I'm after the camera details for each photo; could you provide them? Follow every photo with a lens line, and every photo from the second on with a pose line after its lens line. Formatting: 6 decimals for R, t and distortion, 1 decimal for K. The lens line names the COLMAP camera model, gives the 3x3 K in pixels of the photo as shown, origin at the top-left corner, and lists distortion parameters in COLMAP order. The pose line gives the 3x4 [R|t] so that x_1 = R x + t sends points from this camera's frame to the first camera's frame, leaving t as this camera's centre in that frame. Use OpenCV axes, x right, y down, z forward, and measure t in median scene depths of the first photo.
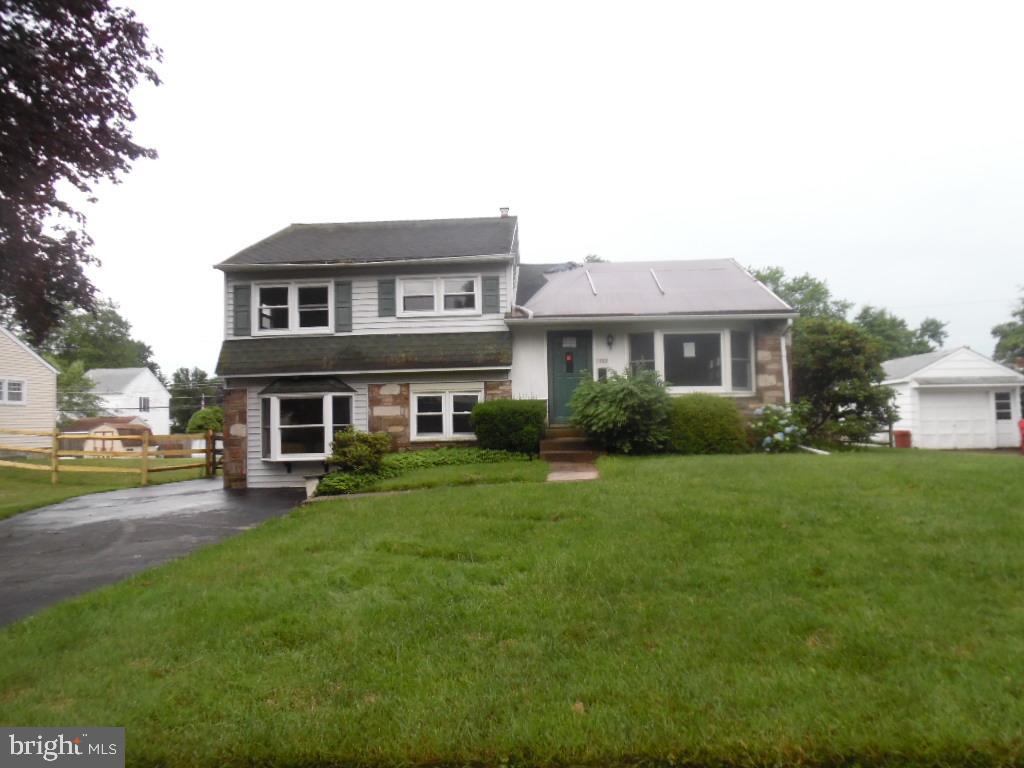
lens RADIAL K [[729.5, 0, 516.7], [0, 729.5, 378.8], [0, 0, 1]] dist [0.006015, -0.000281]
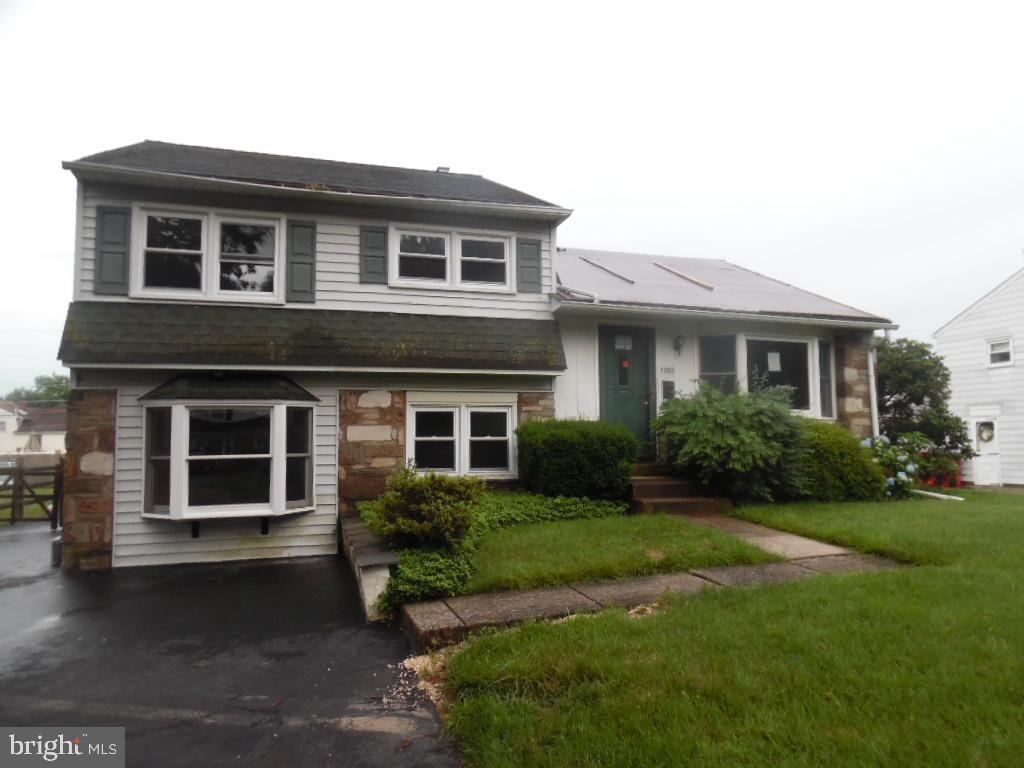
lens RADIAL K [[729.5, 0, 516.7], [0, 729.5, 378.8], [0, 0, 1]] dist [0.006015, -0.000281]
pose [[0.937766, 0.045390, 0.344288, -0.276799], [-0.035109, 0.998733, -0.036043, 0.015372], [-0.345488, 0.021712, 0.938172, 0.366543]]
